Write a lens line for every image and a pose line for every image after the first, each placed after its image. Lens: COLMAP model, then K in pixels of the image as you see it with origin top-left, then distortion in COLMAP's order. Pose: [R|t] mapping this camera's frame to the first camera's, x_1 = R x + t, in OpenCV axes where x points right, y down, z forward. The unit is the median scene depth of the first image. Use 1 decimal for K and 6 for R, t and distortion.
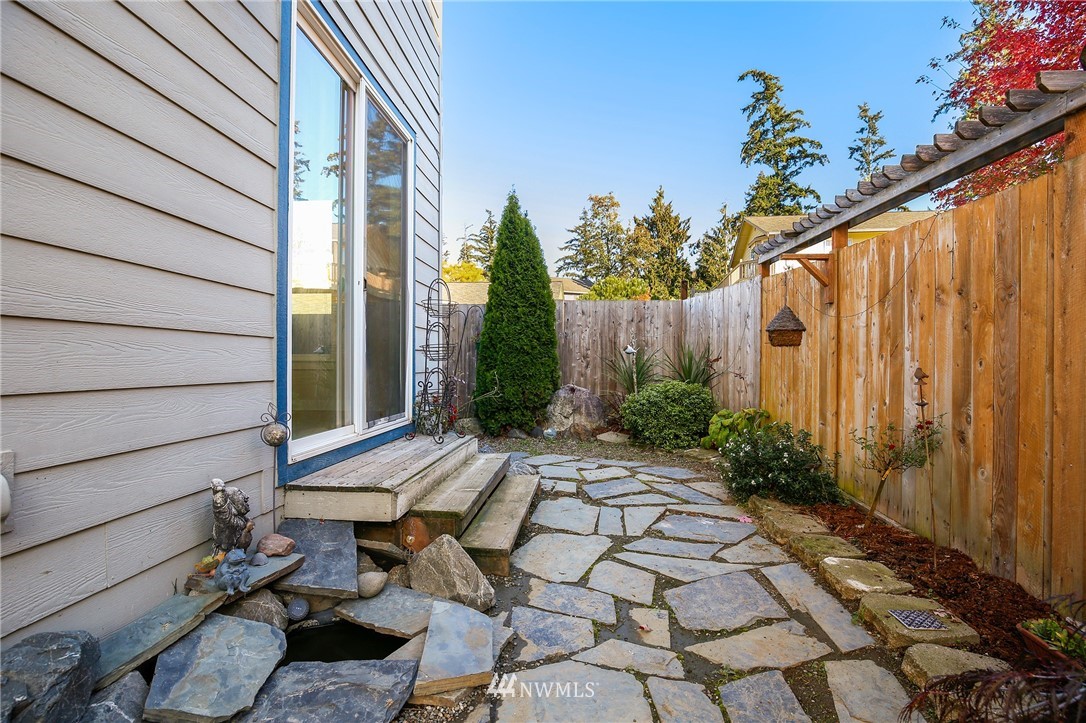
lens RADIAL K [[509.7, 0, 545.2], [0, 509.7, 361.0], [0, 0, 1]] dist [-0.024008, 0.000023]
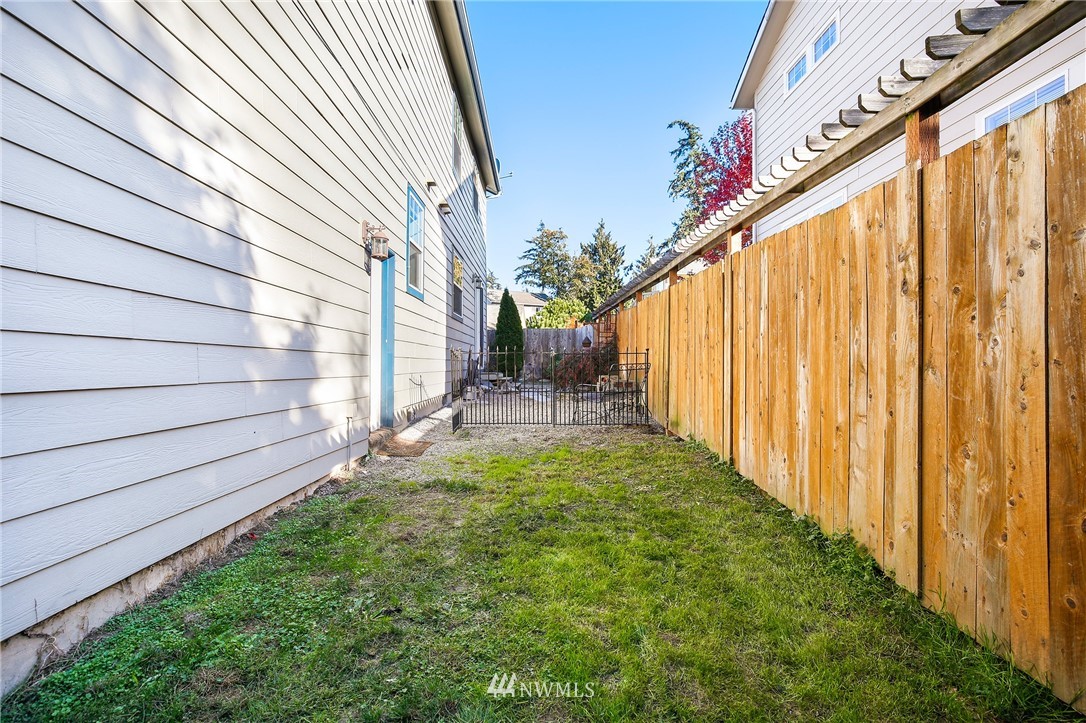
lens RADIAL K [[509.7, 0, 542.9], [0, 509.7, 361.8], [0, 0, 1]] dist [-0.024008, 0.000023]
pose [[0.997084, -0.005358, 0.076124, -0.010720], [0.005757, 0.999971, -0.005028, 0.007846], [-0.076095, 0.005452, 0.997086, -0.216628]]
